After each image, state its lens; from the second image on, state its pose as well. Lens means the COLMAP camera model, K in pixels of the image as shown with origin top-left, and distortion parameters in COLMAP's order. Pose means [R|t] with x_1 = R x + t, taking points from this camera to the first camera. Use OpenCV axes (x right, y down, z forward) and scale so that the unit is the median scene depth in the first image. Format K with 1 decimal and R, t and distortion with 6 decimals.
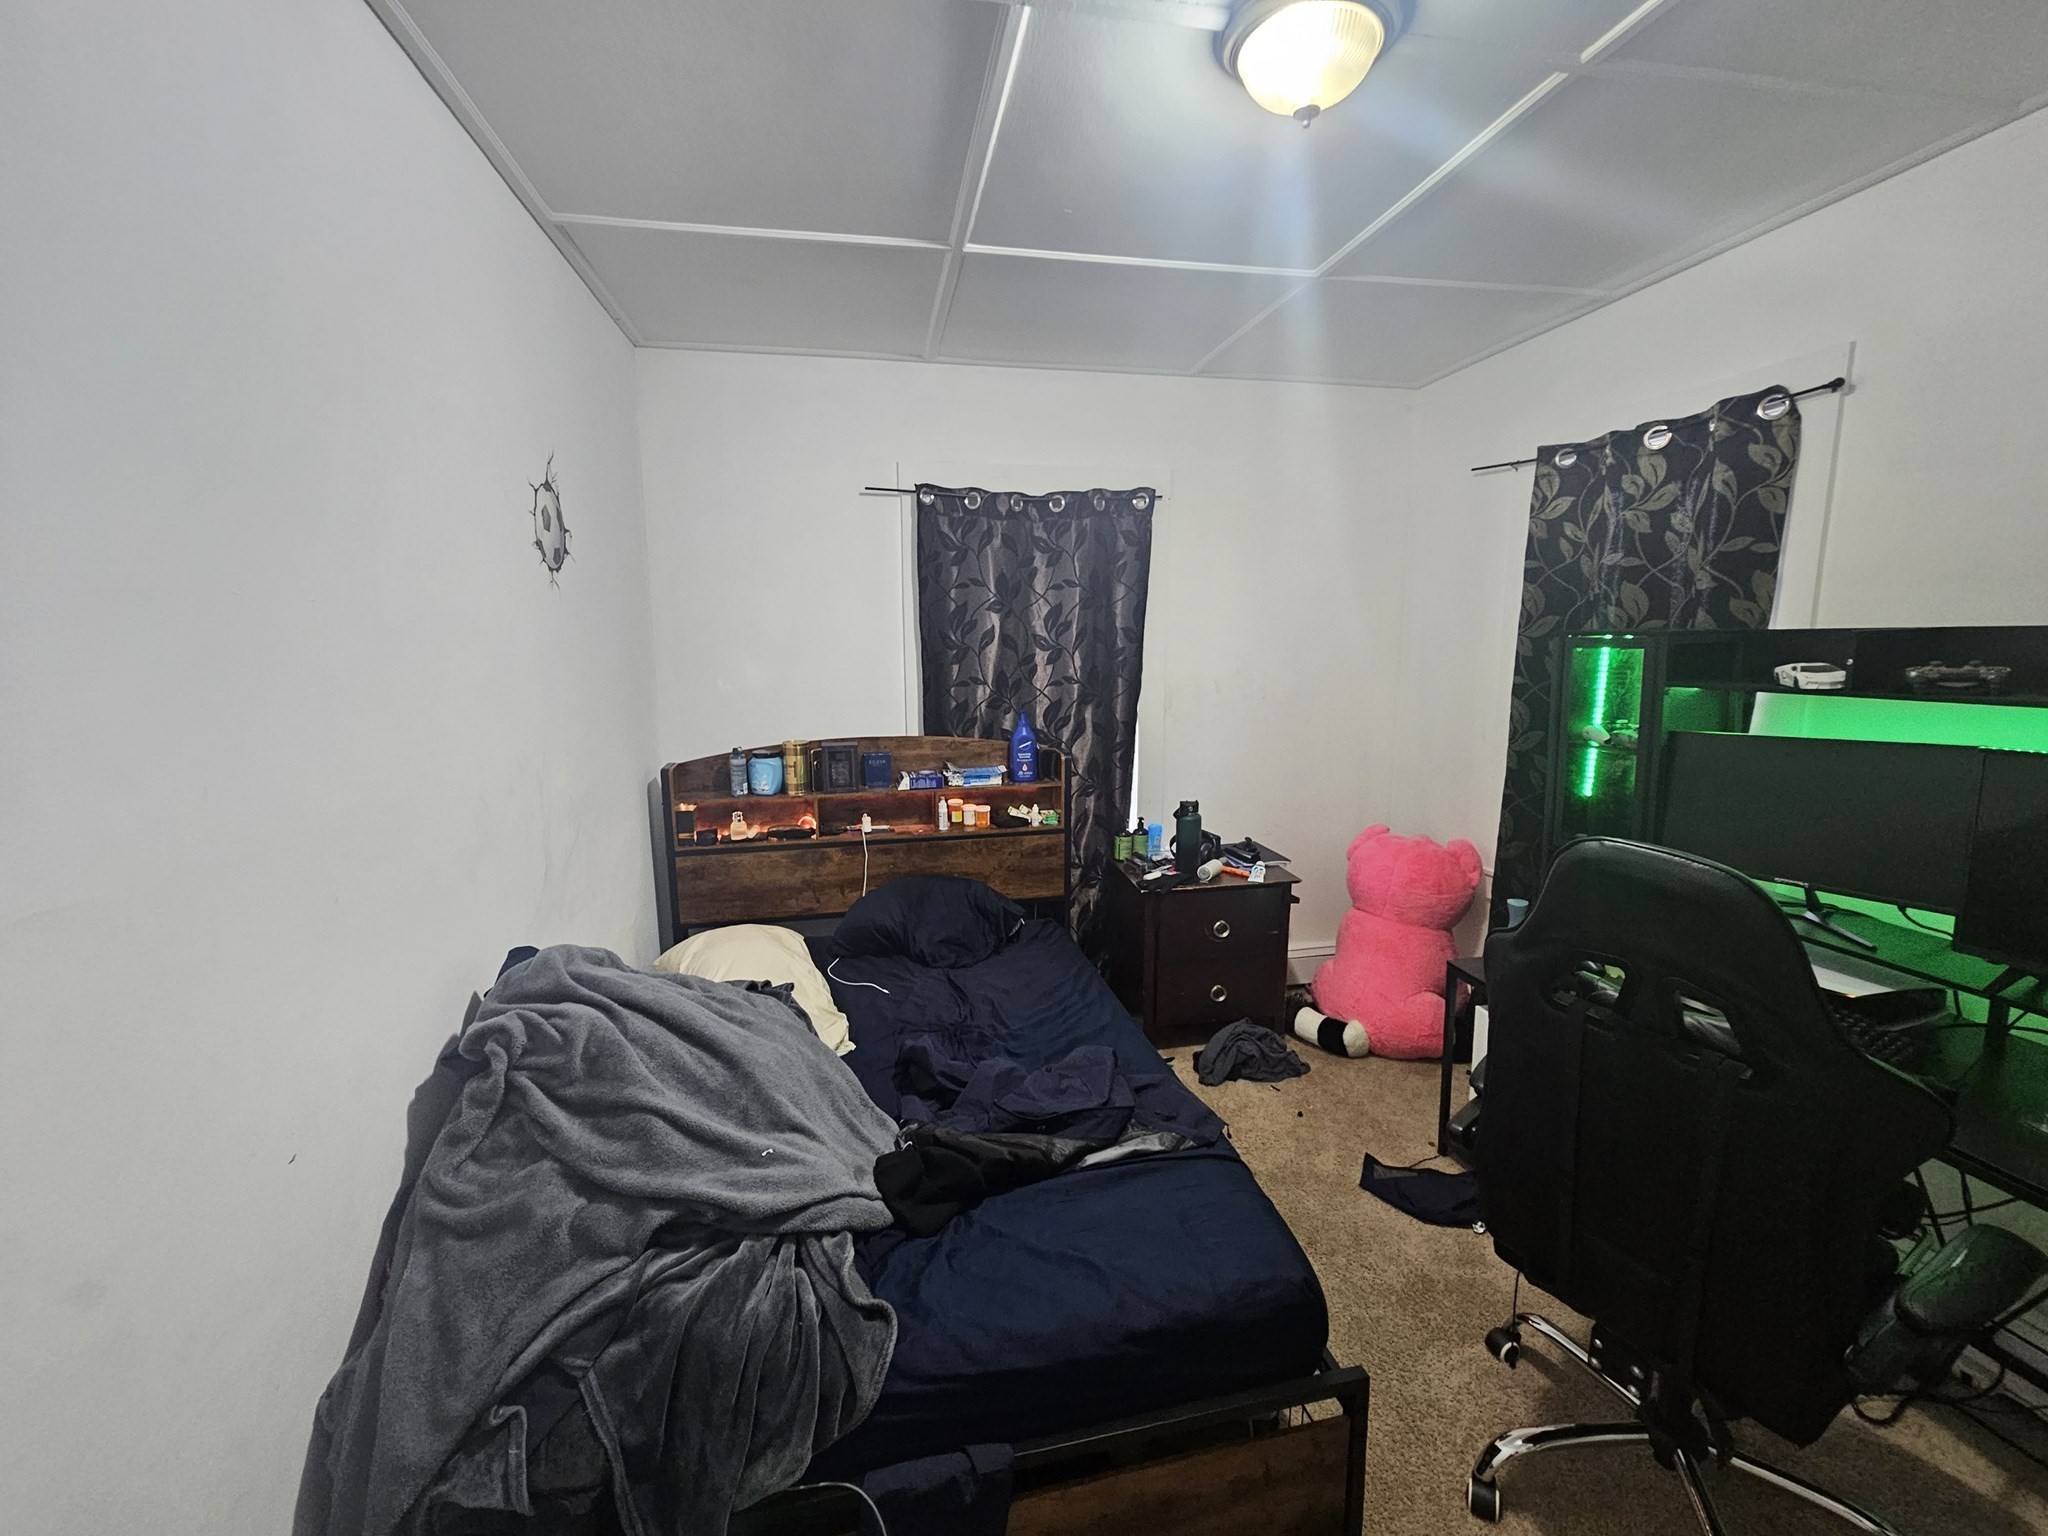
lens RADIAL K [[849.7, 0, 1031.1], [0, 849.7, 768.7], [0, 0, 1]] dist [-0.004796, 0.002059]
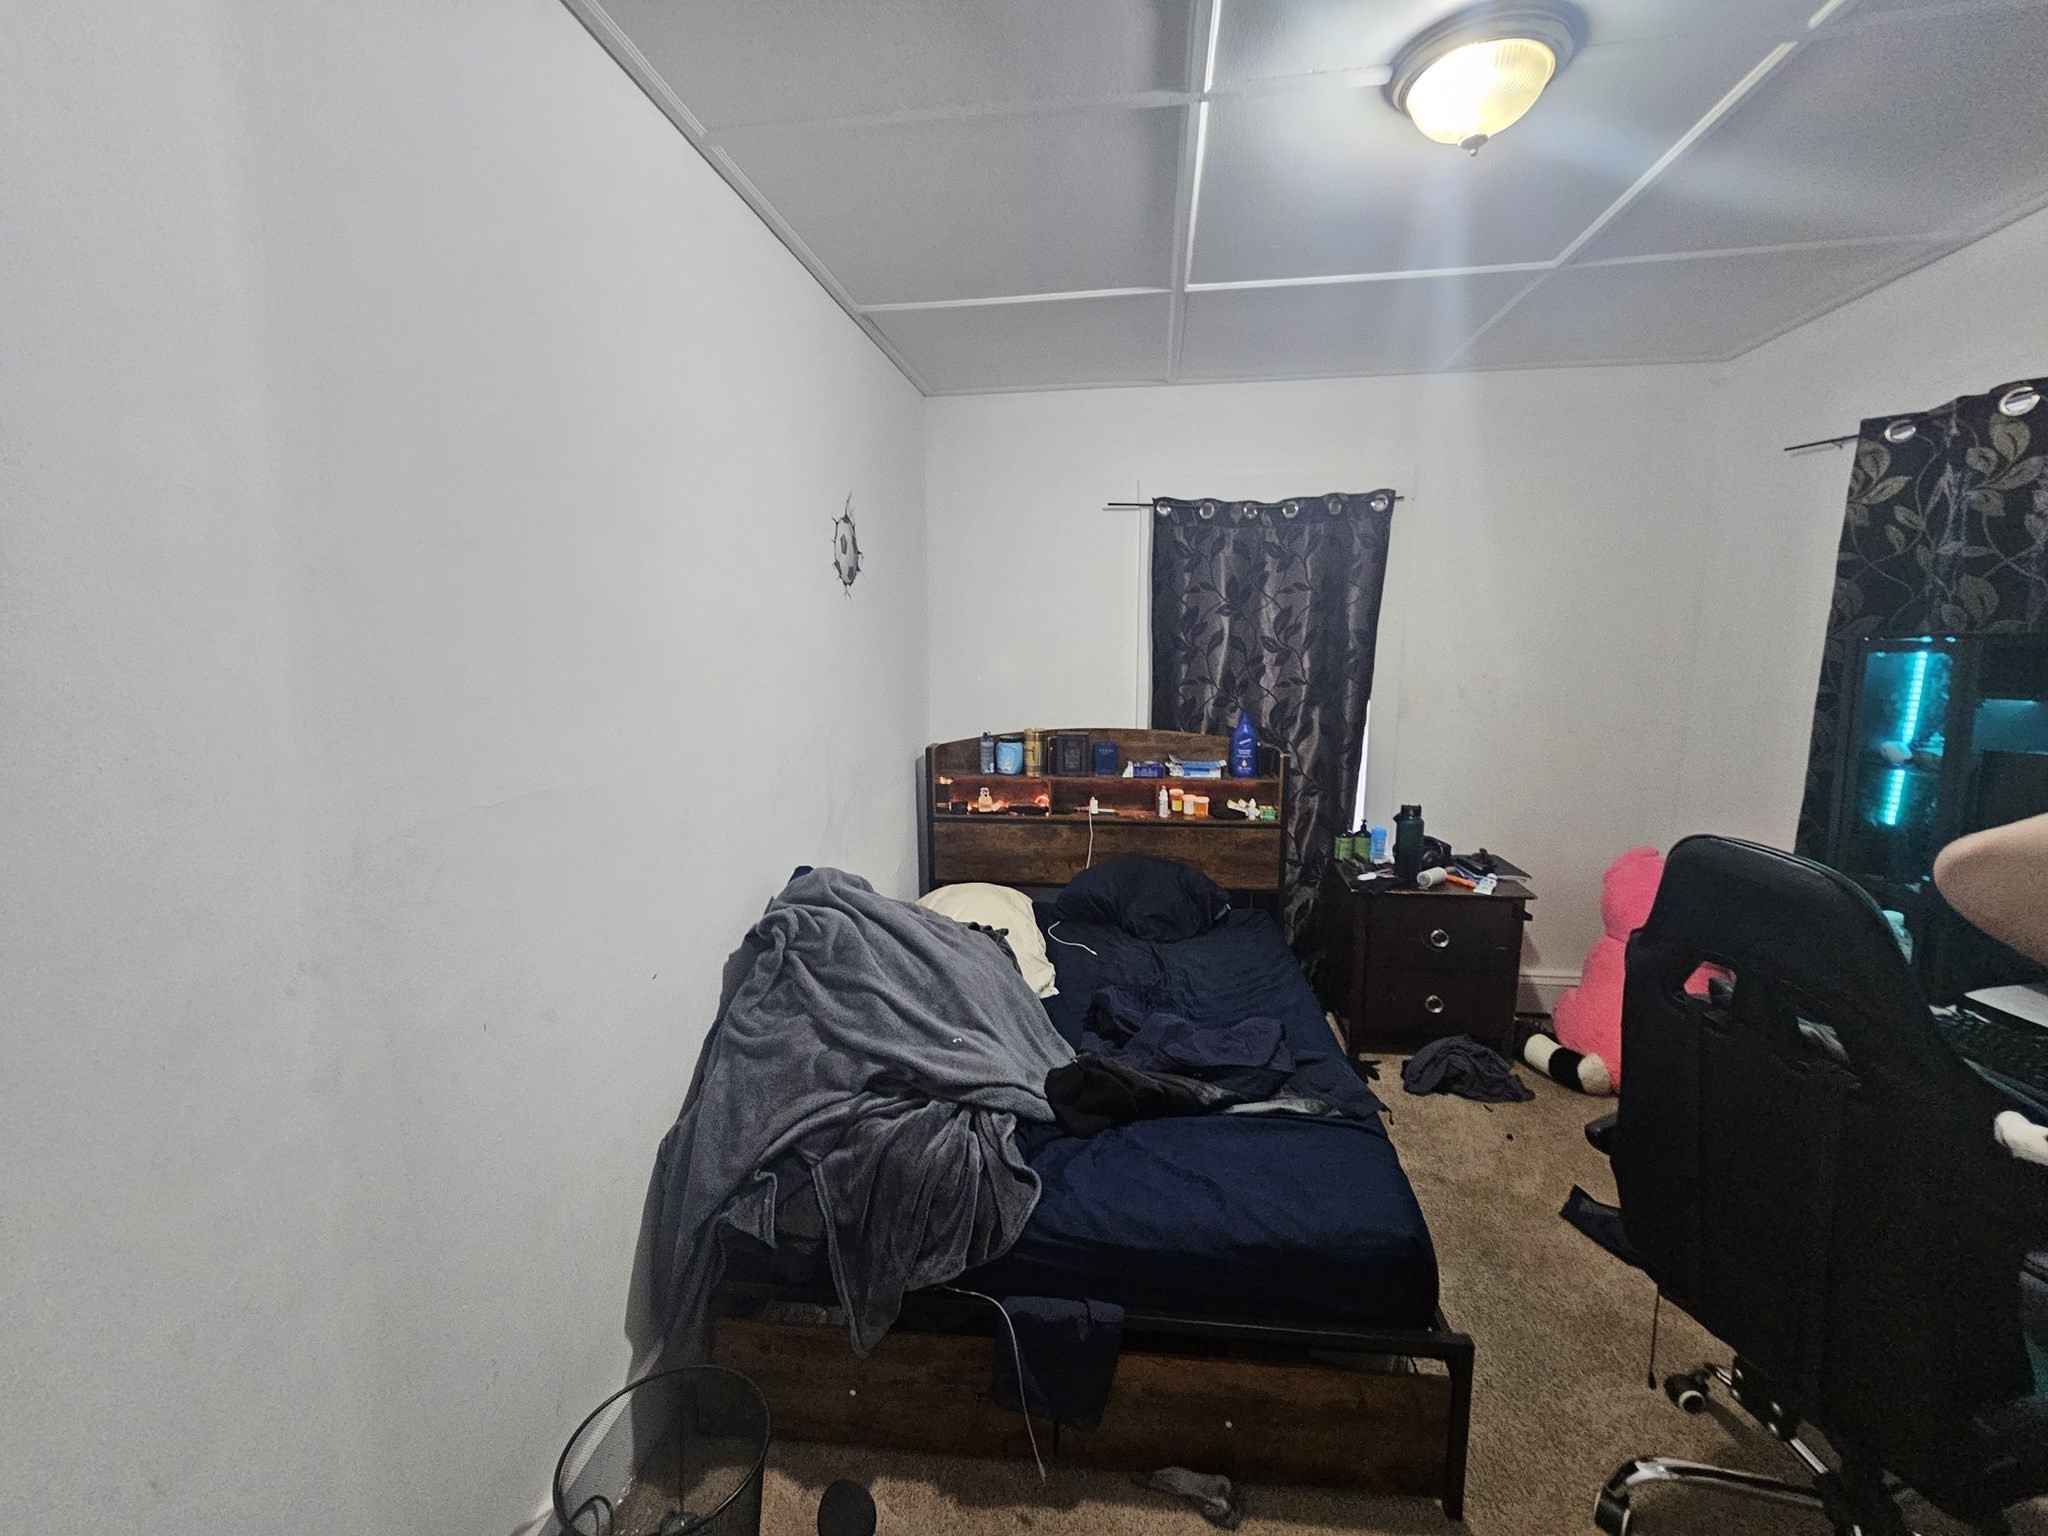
lens RADIAL K [[849.7, 0, 1027.3], [0, 849.7, 771.9], [0, 0, 1]] dist [-0.004796, 0.002059]
pose [[0.943889, 0.054456, -0.325742, 0.109161], [-0.054728, 0.998467, 0.008337, 0.020330], [0.325696, 0.009958, 0.945422, -0.104204]]
